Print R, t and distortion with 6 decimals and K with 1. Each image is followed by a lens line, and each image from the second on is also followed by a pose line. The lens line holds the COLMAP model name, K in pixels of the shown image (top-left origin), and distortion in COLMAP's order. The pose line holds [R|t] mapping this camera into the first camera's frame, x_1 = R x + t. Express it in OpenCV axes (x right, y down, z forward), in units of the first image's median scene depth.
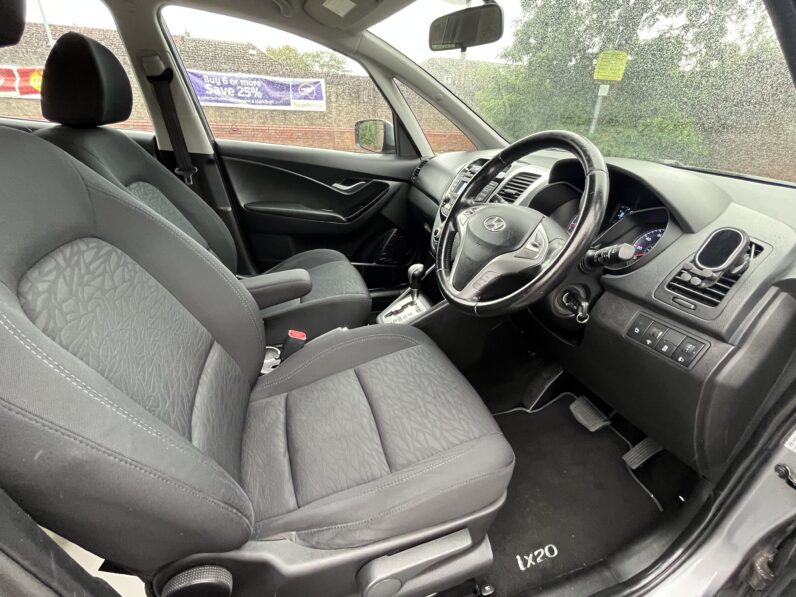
lens RADIAL K [[364.6, 0, 399.0], [0, 364.6, 295.2], [0, 0, 1]] dist [-0.003562, 0.000180]
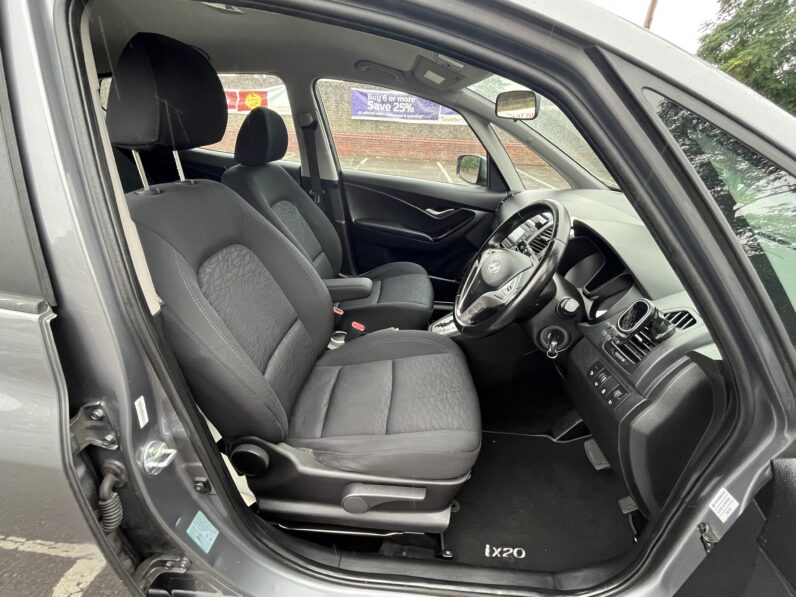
lens RADIAL K [[364.6, 0, 397.5], [0, 364.6, 295.1], [0, 0, 1]] dist [-0.003562, 0.000180]
pose [[0.931652, 0.161685, -0.325396, 0.318021], [-0.169147, 0.985576, 0.005430, -0.041046], [0.321581, 0.049980, 0.945562, -0.261142]]
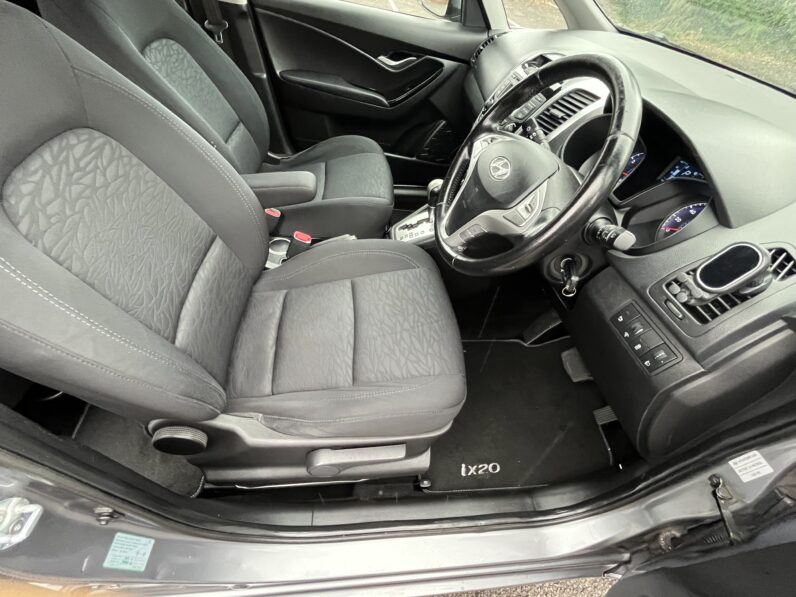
lens RADIAL K [[364.6, 0, 397.0], [0, 364.6, 298.6], [0, 0, 1]] dist [-0.003562, 0.000180]
pose [[0.972050, 0.201440, -0.120583, 0.160391], [-0.150732, 0.929257, 0.337284, -0.136703], [0.179995, -0.309682, 0.933648, 0.045028]]
